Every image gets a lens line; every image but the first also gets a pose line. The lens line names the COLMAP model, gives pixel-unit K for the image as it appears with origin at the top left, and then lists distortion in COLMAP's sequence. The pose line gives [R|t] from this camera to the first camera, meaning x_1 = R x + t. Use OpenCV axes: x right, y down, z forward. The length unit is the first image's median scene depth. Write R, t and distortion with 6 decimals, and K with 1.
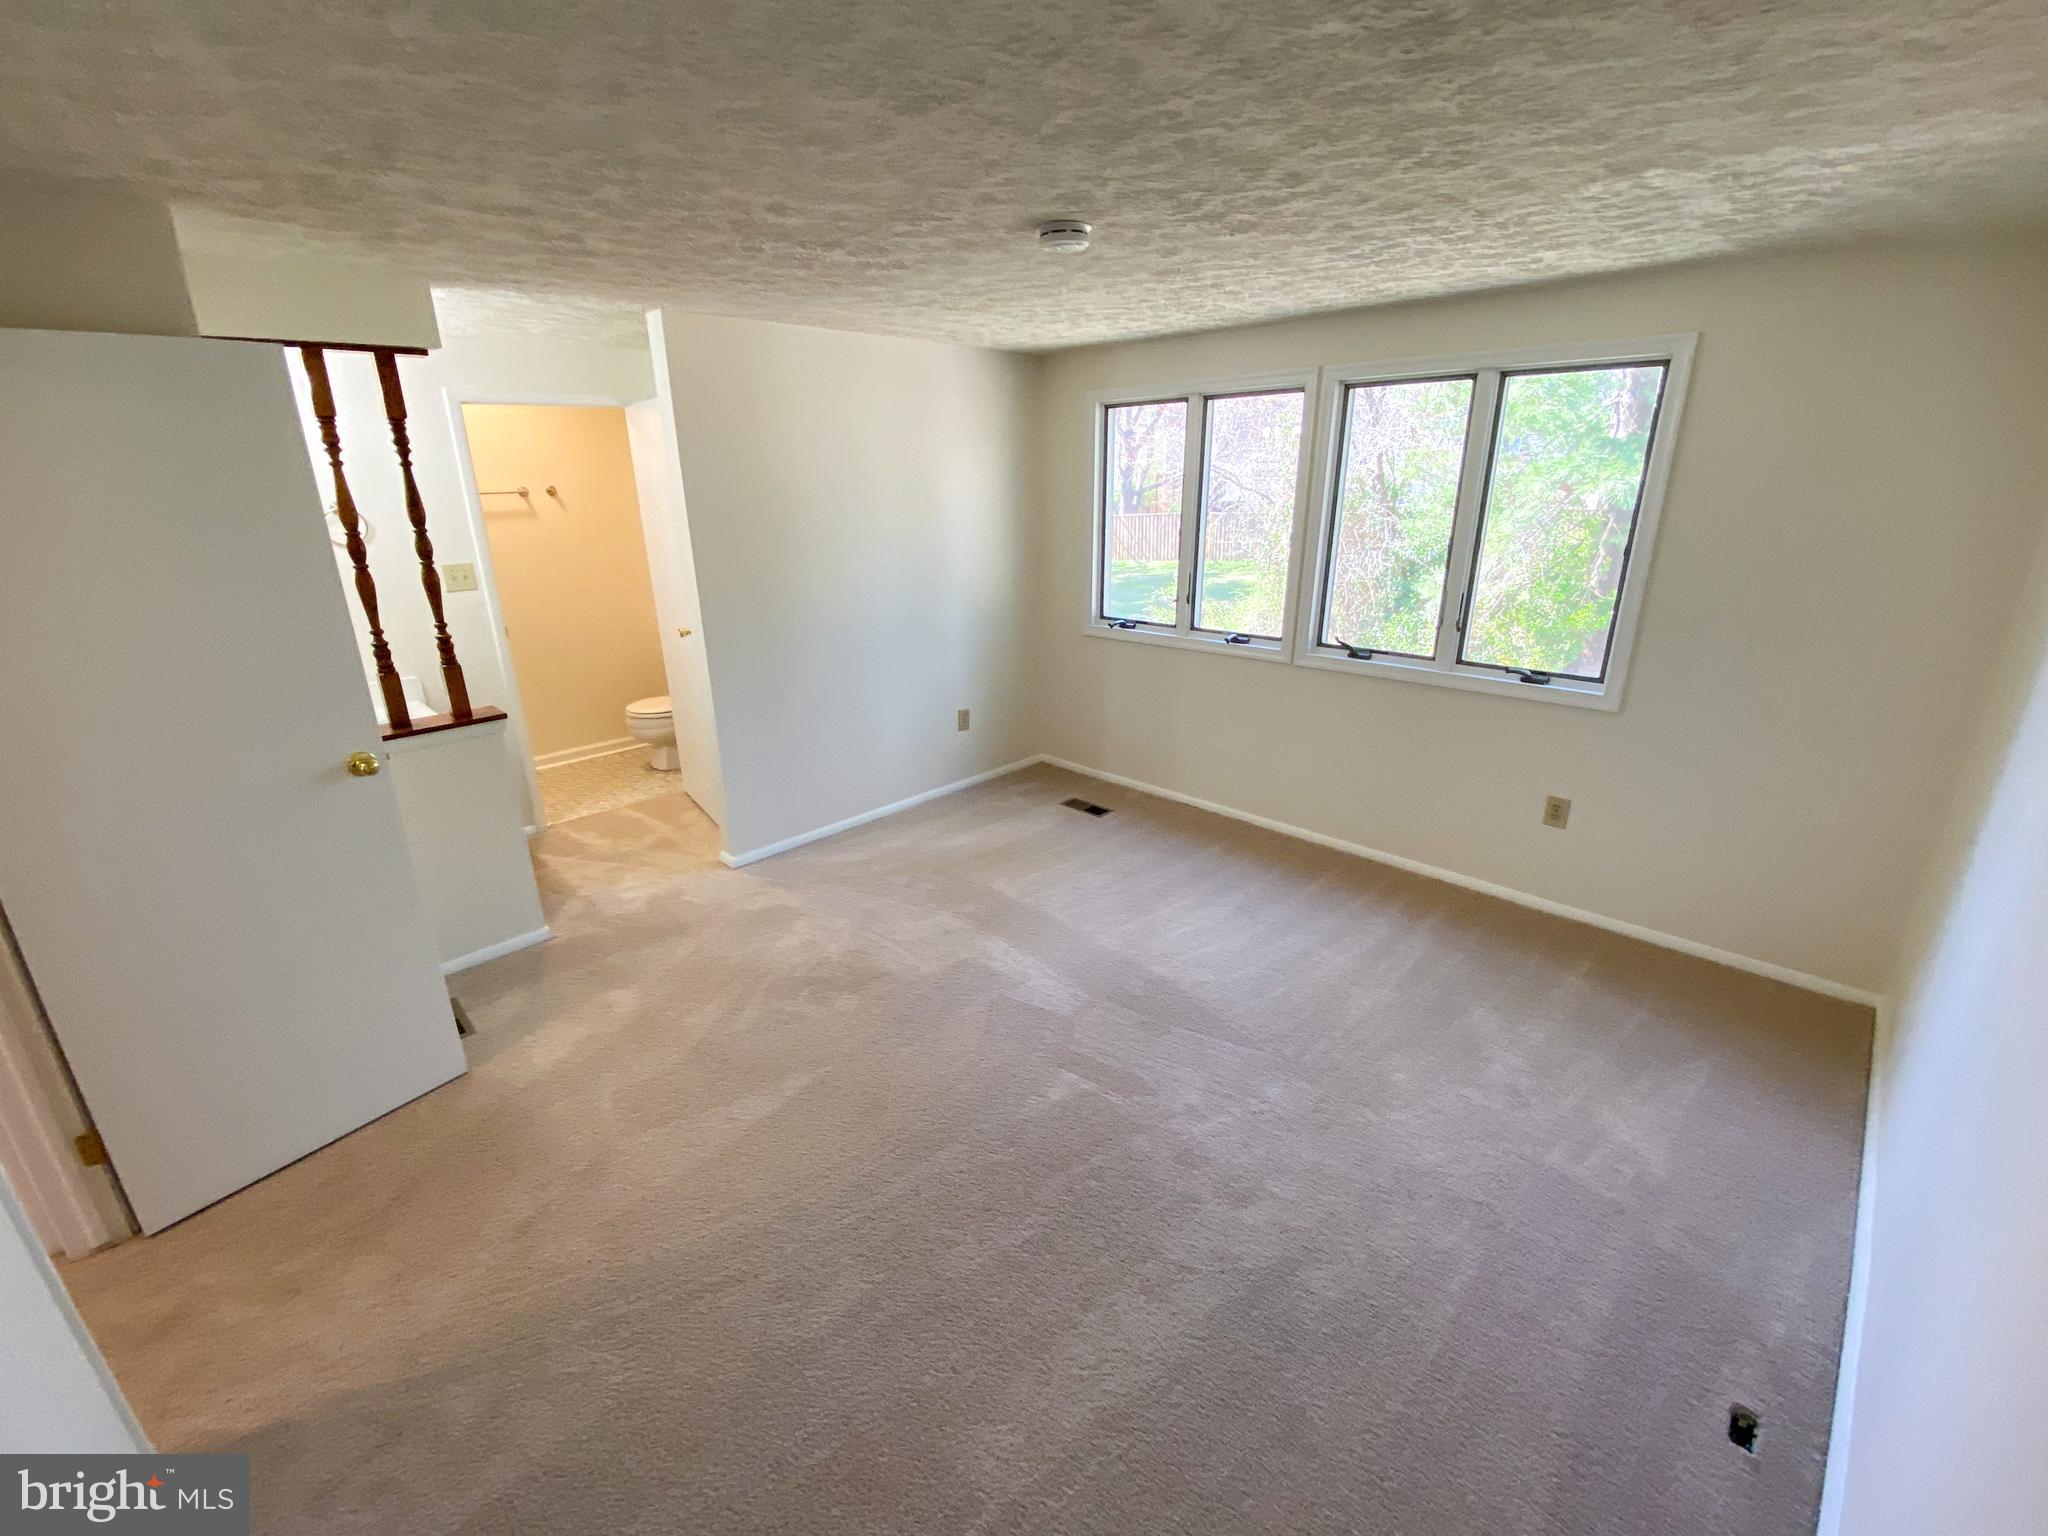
lens RADIAL K [[841.0, 0, 1029.5], [0, 841.0, 763.4], [0, 0, 1]] dist [0.039633, -0.036388]
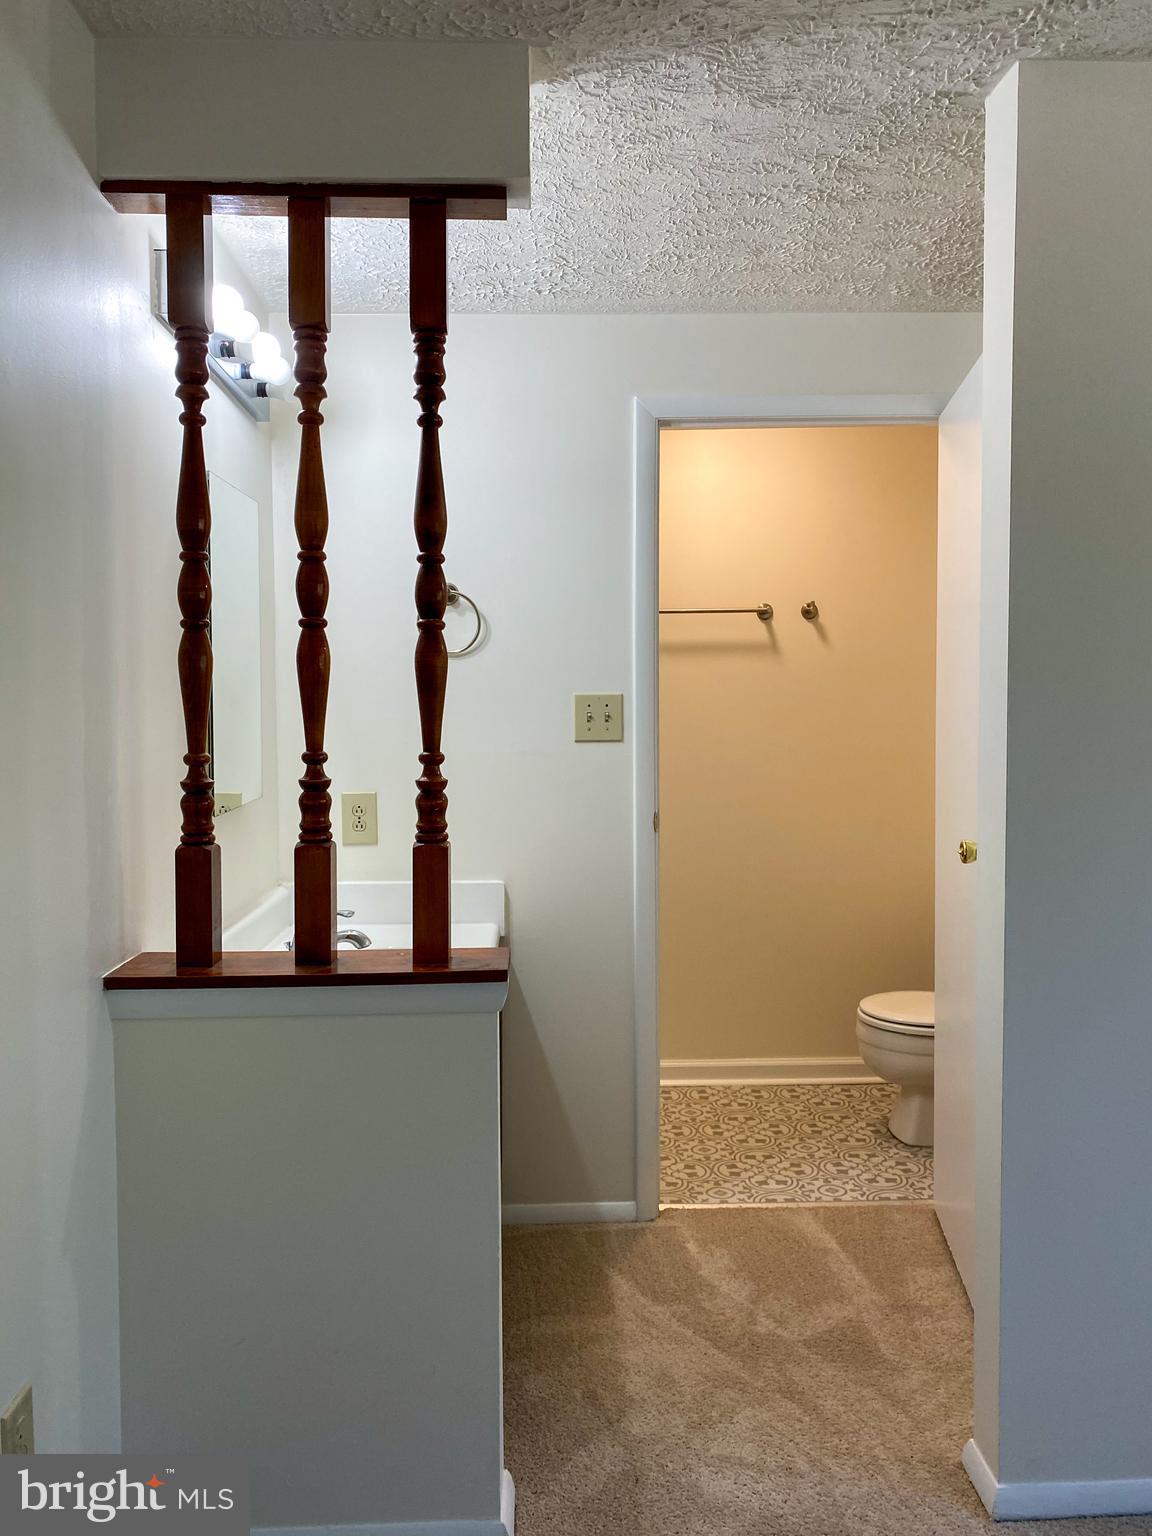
lens RADIAL K [[1144.5, 0, 571.0], [0, 1144.5, 763.1], [0, 0, 1]] dist [-0.002988, -0.010014]
pose [[0.712812, 0.028004, -0.700796, -0.142606], [-0.221750, 0.956944, -0.187312, -0.041925], [0.665376, 0.288920, 0.688331, 0.433539]]
